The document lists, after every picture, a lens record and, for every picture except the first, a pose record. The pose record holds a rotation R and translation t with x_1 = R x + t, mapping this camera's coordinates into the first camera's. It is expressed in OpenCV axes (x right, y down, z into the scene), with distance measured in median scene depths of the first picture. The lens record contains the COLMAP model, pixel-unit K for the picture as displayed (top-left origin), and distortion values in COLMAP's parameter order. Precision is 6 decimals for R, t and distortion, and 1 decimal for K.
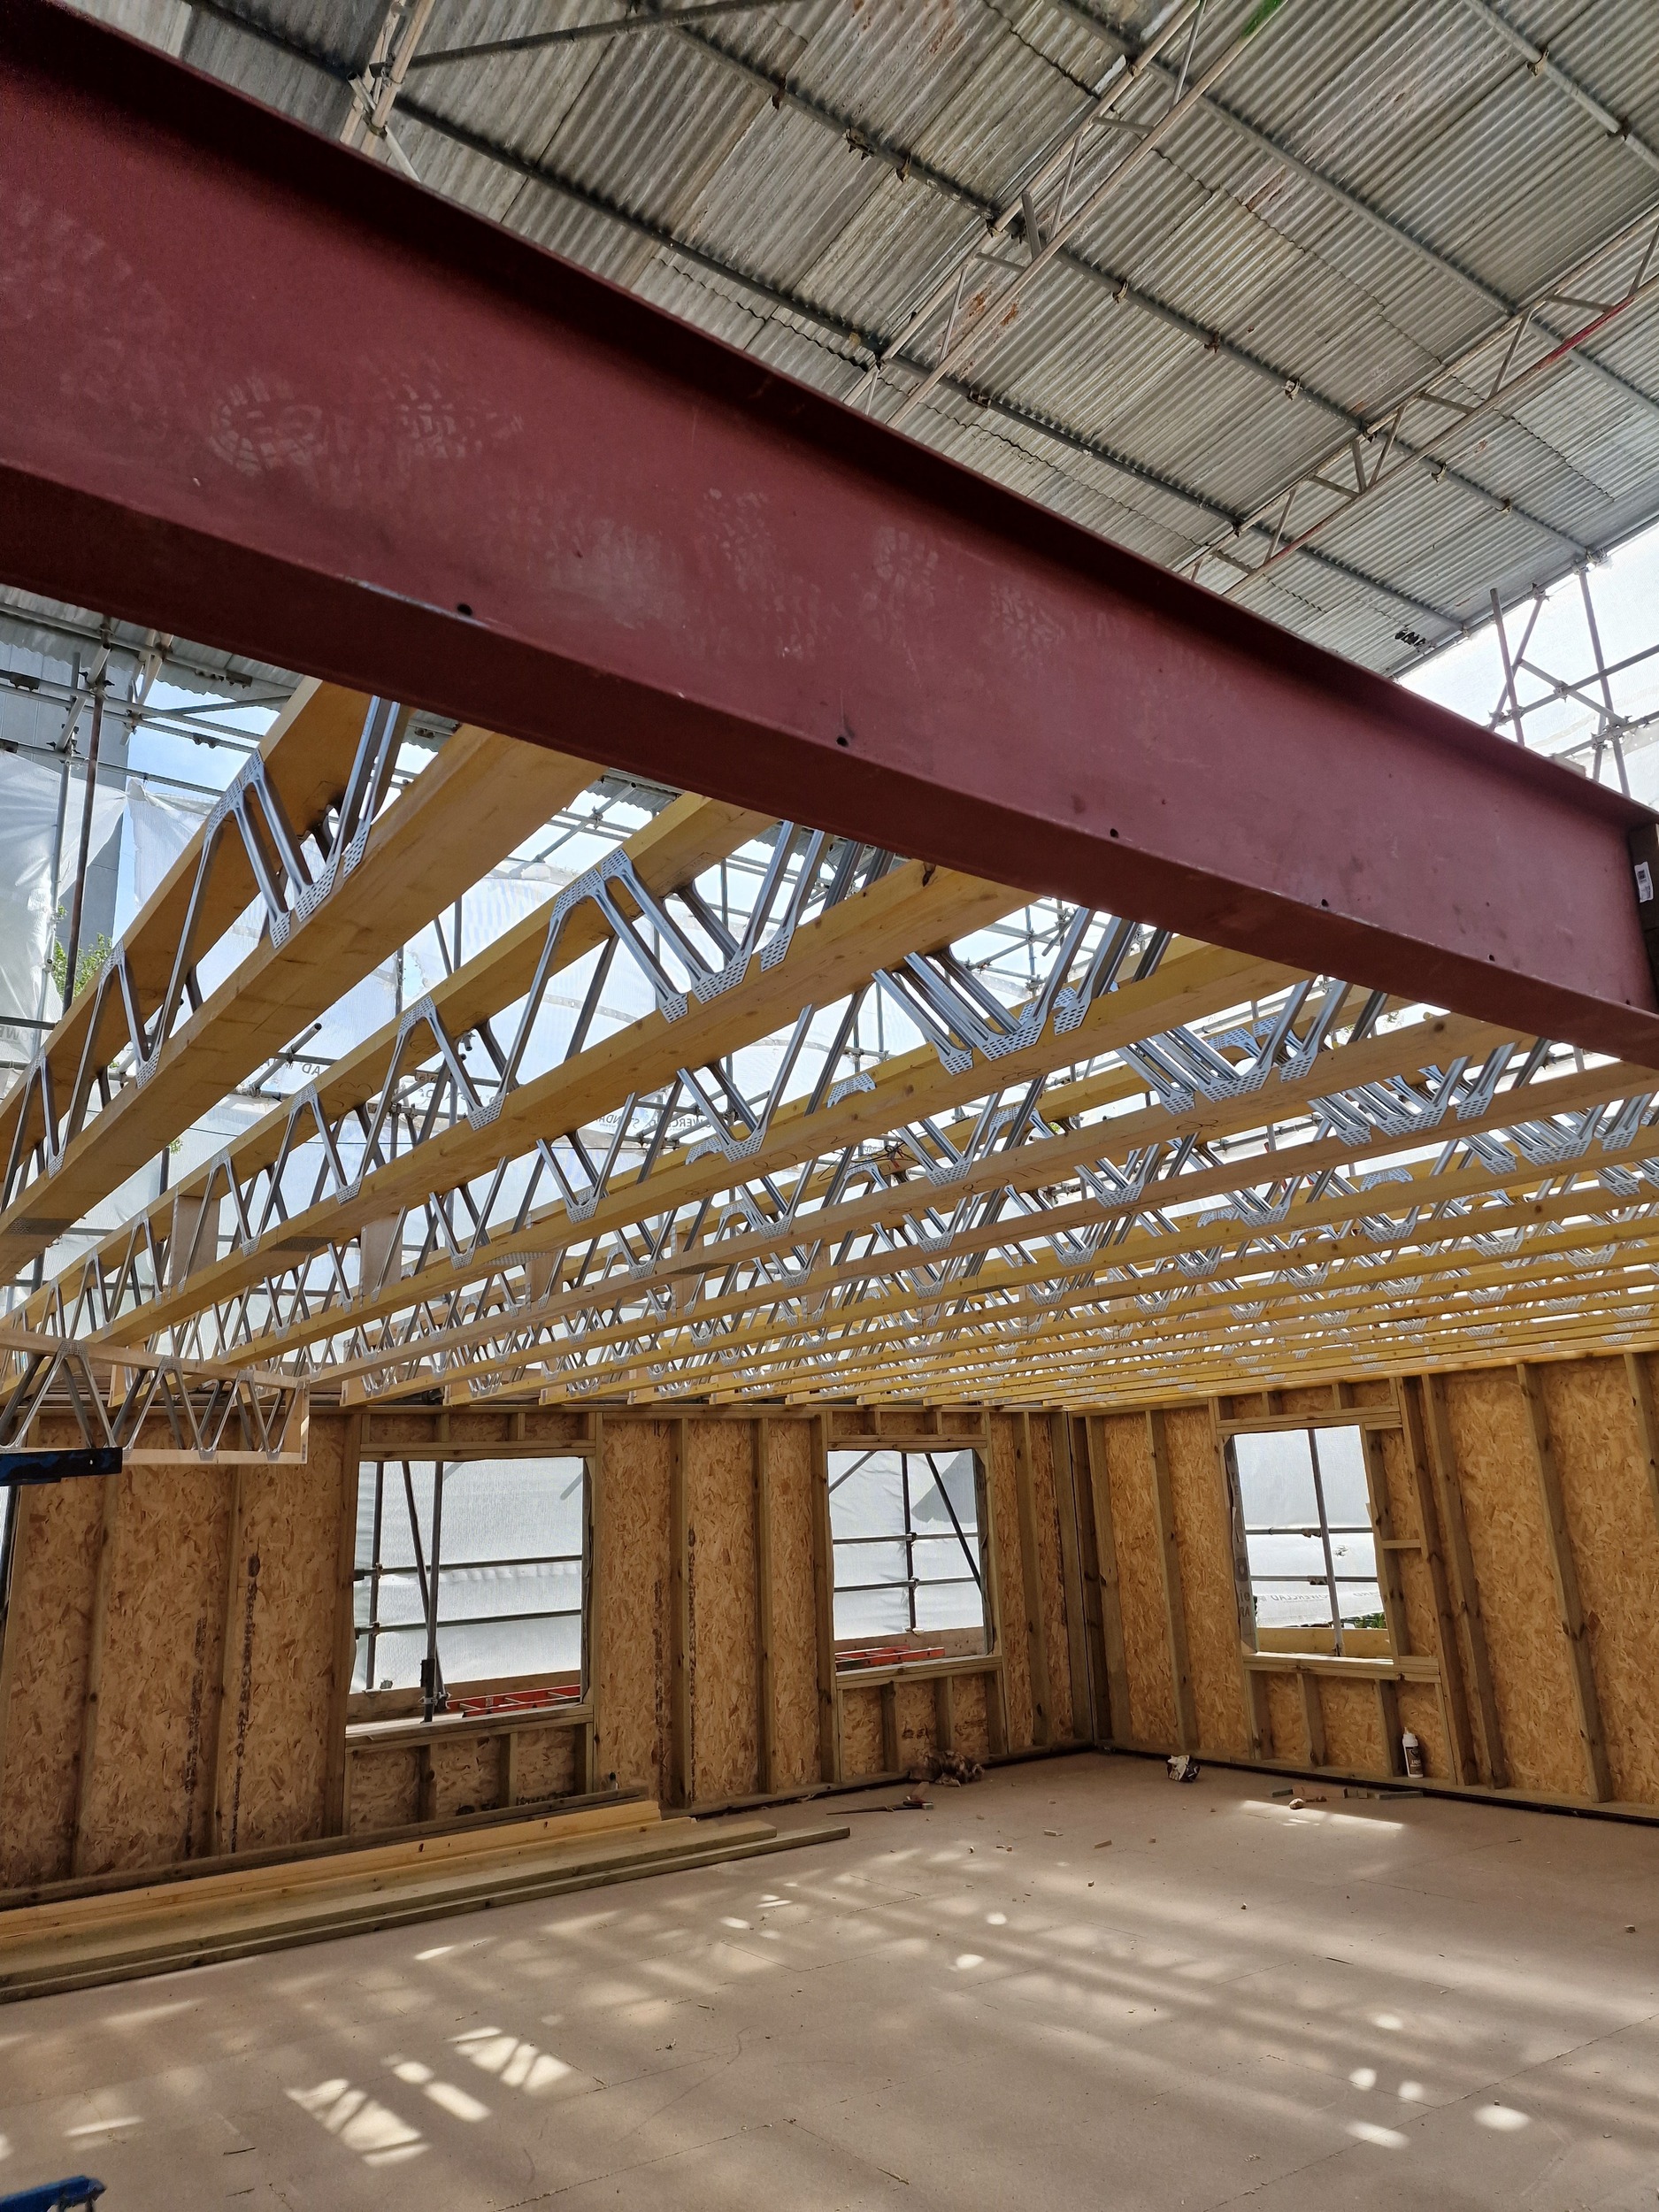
lens RADIAL K [[1469.0, 0, 827.0], [0, 1469.0, 1102.8], [0, 0, 1]] dist [0.018696, -0.011838]
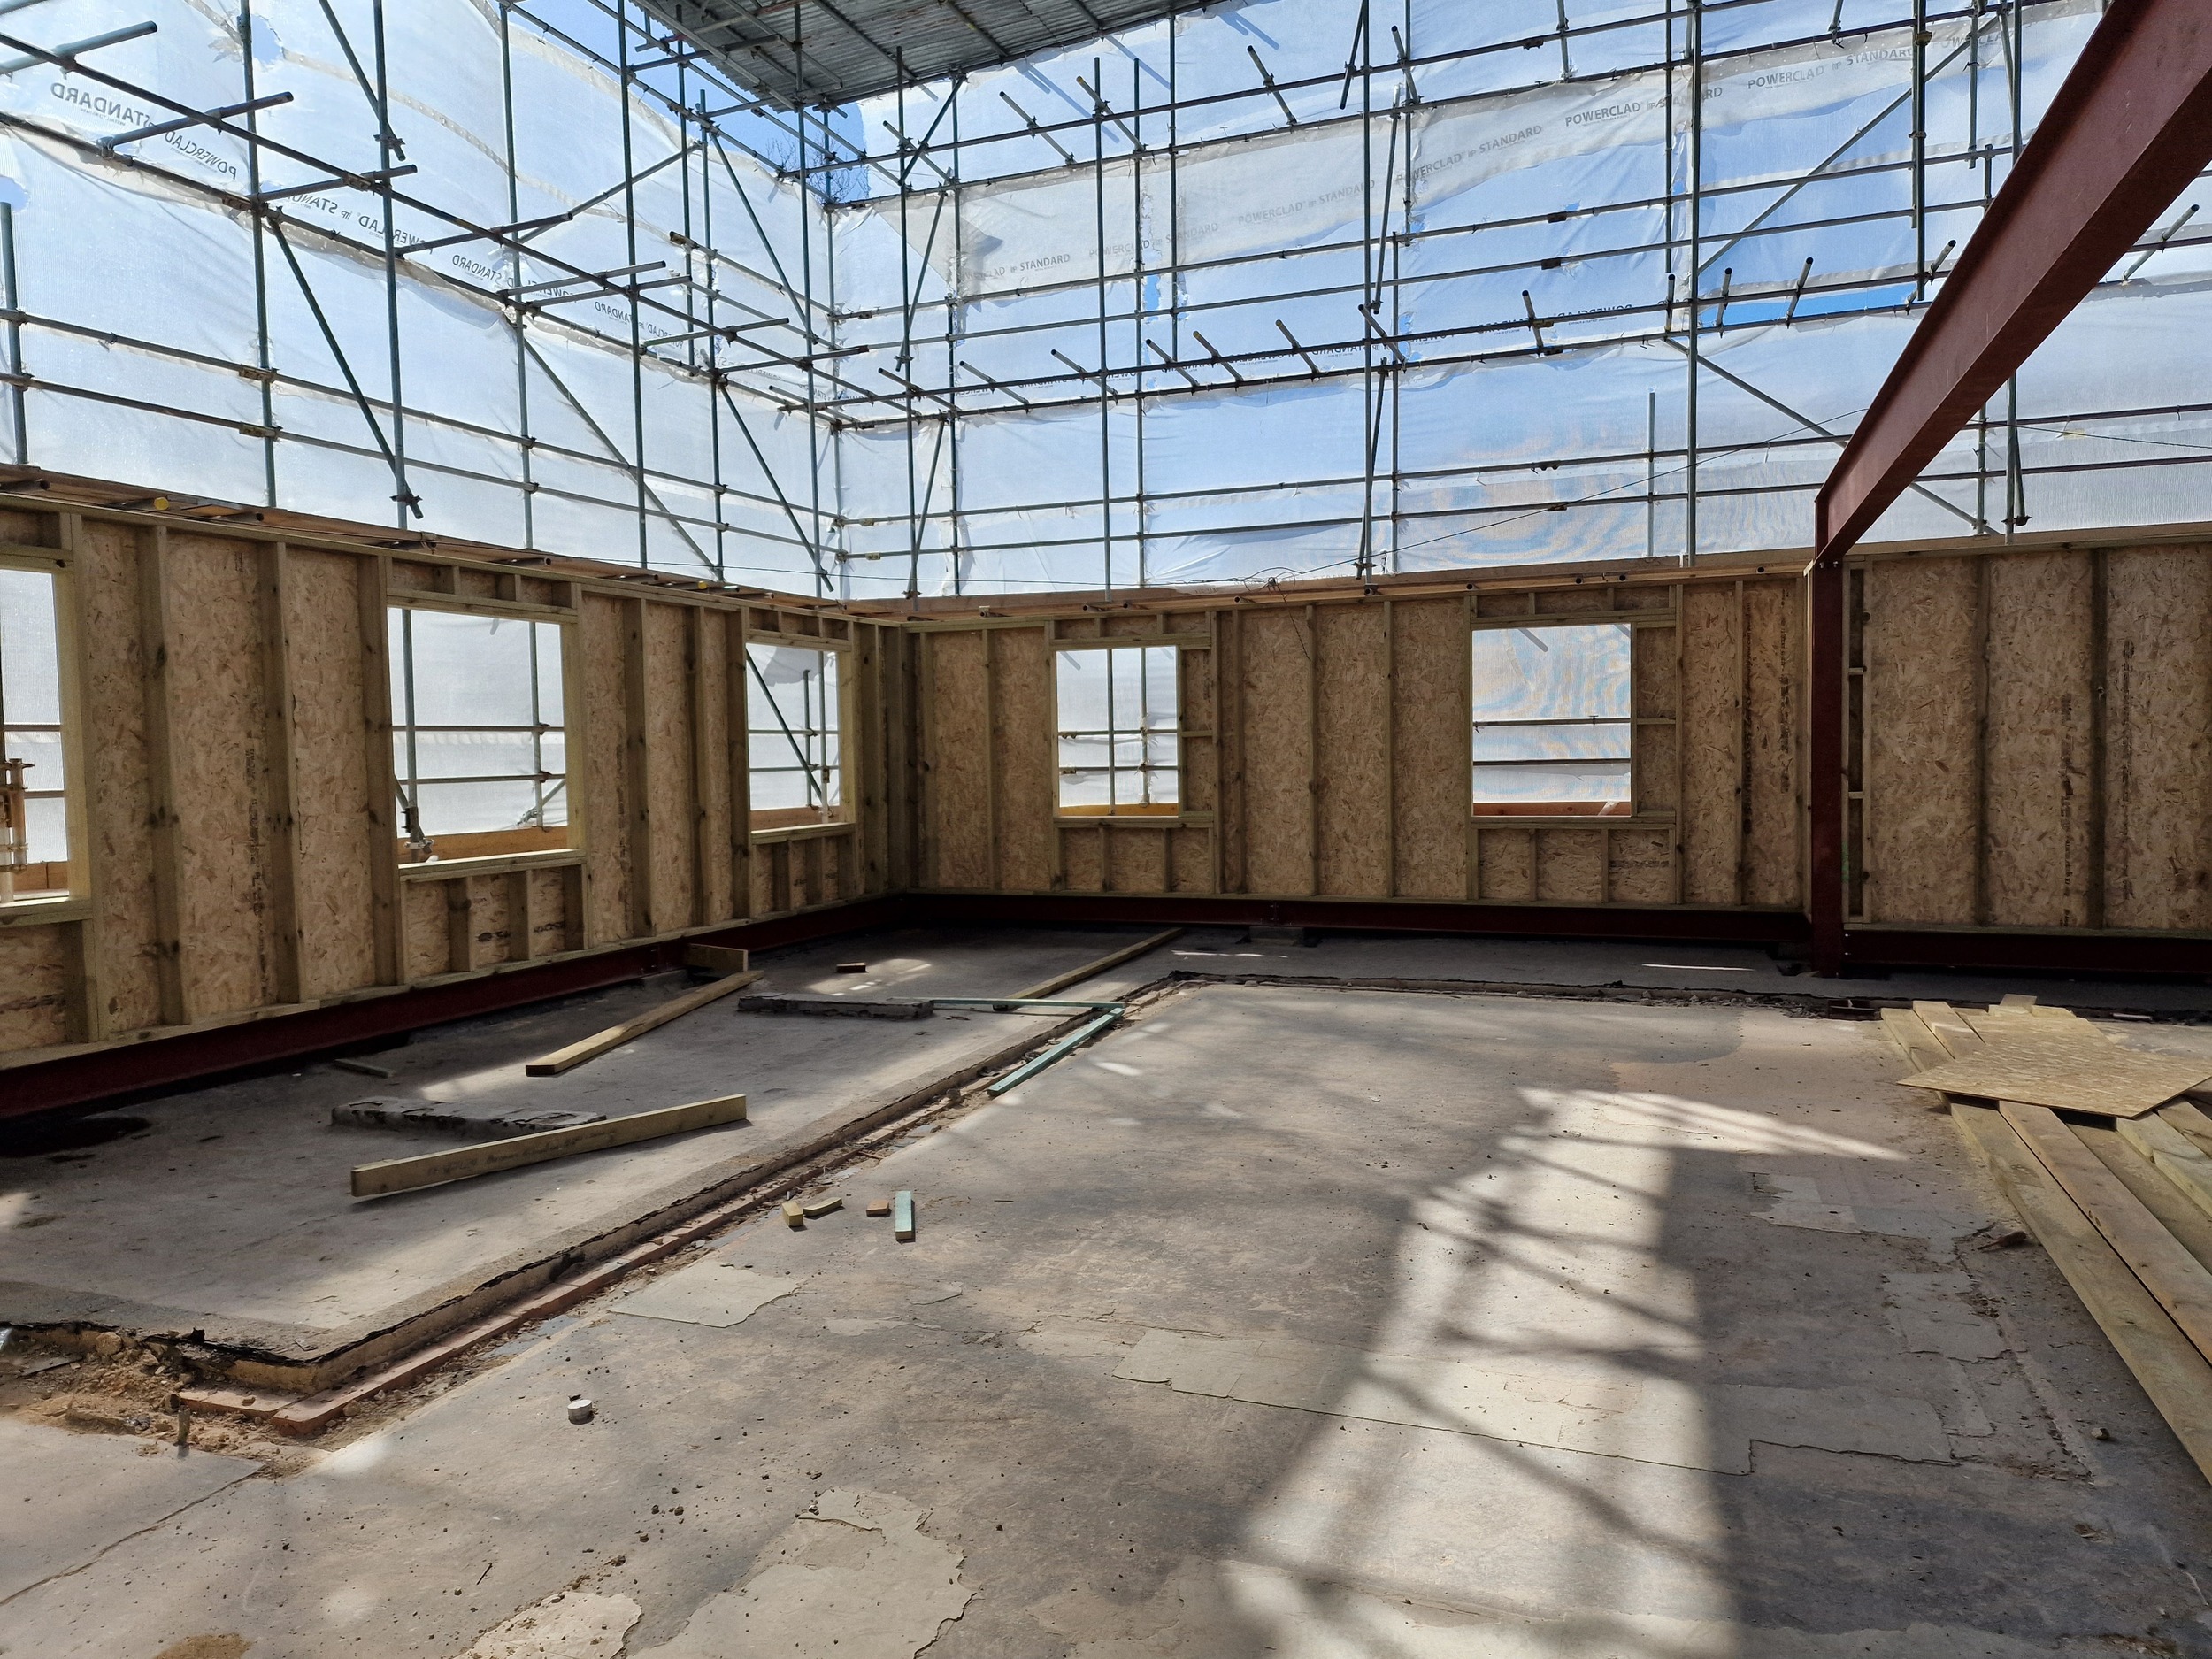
lens RADIAL K [[1469.0, 0, 1103.0], [0, 1469.0, 827.1], [0, 0, 1]] dist [0.018696, -0.011838]
pose [[0.837374, 0.000706, 0.546629, -0.430703], [-0.162945, 0.954859, 0.248380, 0.062169], [-0.521778, -0.297058, 0.799690, -0.061198]]
